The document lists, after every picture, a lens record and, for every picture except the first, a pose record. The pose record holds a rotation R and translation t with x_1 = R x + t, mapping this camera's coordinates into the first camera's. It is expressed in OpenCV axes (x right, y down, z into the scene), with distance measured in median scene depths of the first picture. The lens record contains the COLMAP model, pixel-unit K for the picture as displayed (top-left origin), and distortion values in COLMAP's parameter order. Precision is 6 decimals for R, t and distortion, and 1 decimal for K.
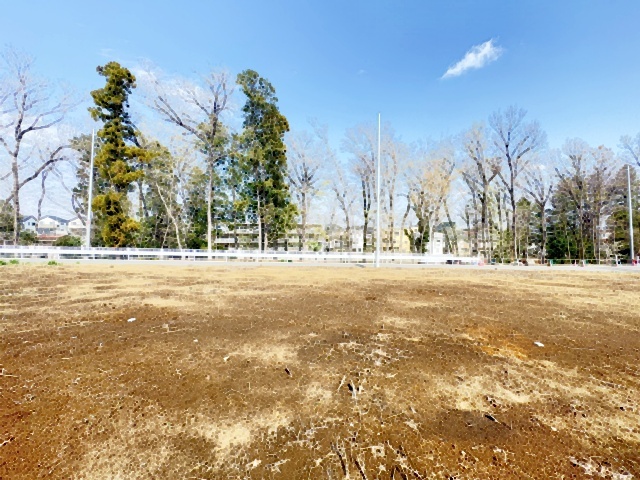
lens RADIAL K [[253.8, 0, 318.1], [0, 253.8, 247.9], [0, 0, 1]] dist [0.000626, 0.000209]
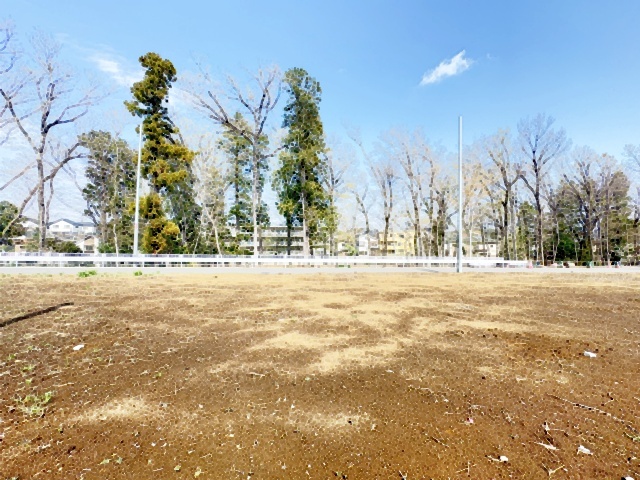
lens RADIAL K [[258.4, 0, 319.7], [0, 258.4, 246.8], [0, 0, 1]] dist [0.000716, 0.000067]
pose [[0.997398, -0.006714, 0.071784, -0.258279], [0.007995, 0.999814, -0.017578, -0.005324], [-0.071653, 0.018106, 0.997265, 0.029384]]
